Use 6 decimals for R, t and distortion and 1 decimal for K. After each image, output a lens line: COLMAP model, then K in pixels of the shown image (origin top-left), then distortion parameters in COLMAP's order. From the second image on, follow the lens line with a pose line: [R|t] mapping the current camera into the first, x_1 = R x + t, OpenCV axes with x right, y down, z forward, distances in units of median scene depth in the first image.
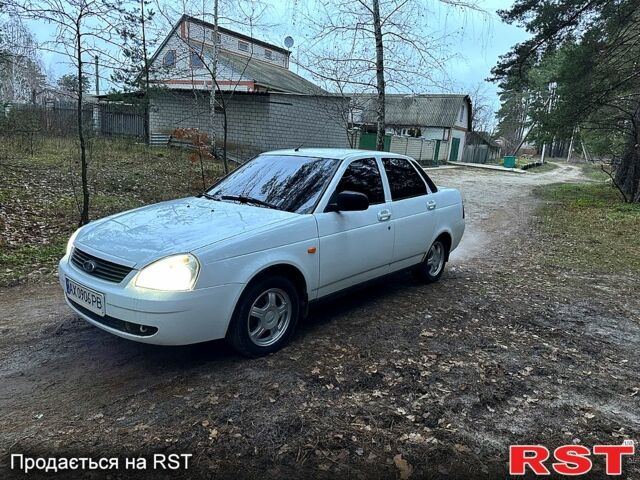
lens RADIAL K [[424.6, 0, 292.4], [0, 424.6, 241.5], [0, 0, 1]] dist [0.017154, -0.000680]
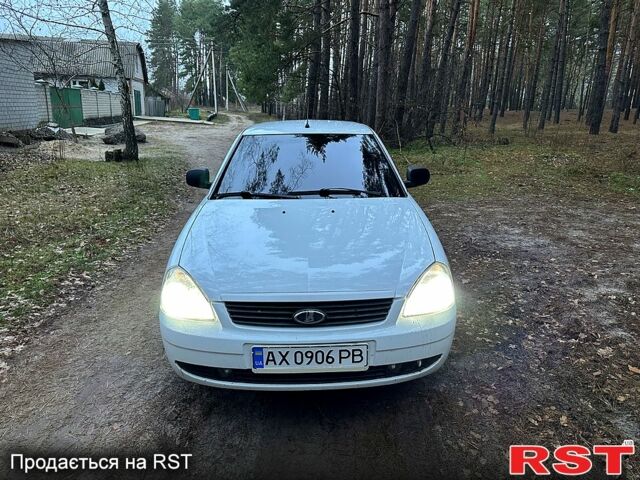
lens RADIAL K [[439.9, 0, 317.8], [0, 439.9, 240.6], [0, 0, 1]] dist [0.031274, -0.001678]
pose [[0.747678, -0.229657, 0.623085, -0.671528], [0.173749, 0.973263, 0.150234, -0.132182], [-0.640928, -0.004066, 0.767590, 0.312902]]
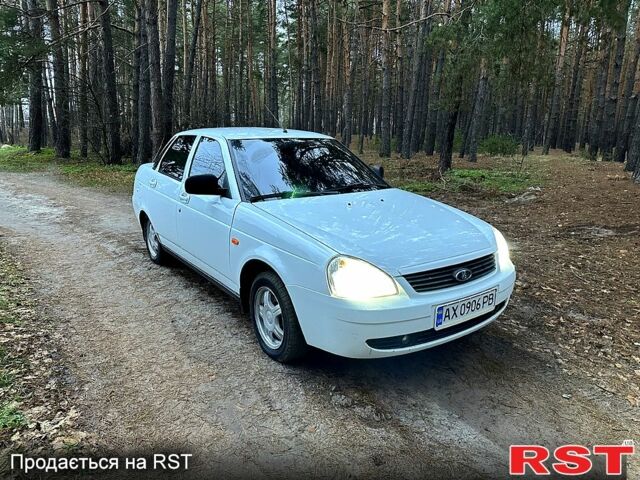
lens RADIAL K [[451.5, 0, 320.0], [0, 451.5, 240.0], [0, 0, 1]] dist [0.007814, 0.003085]
pose [[0.253373, -0.262766, 0.930997, -1.084564], [0.205095, 0.955115, 0.213756, -0.211343], [-0.945377, 0.136783, 0.295892, 0.776889]]
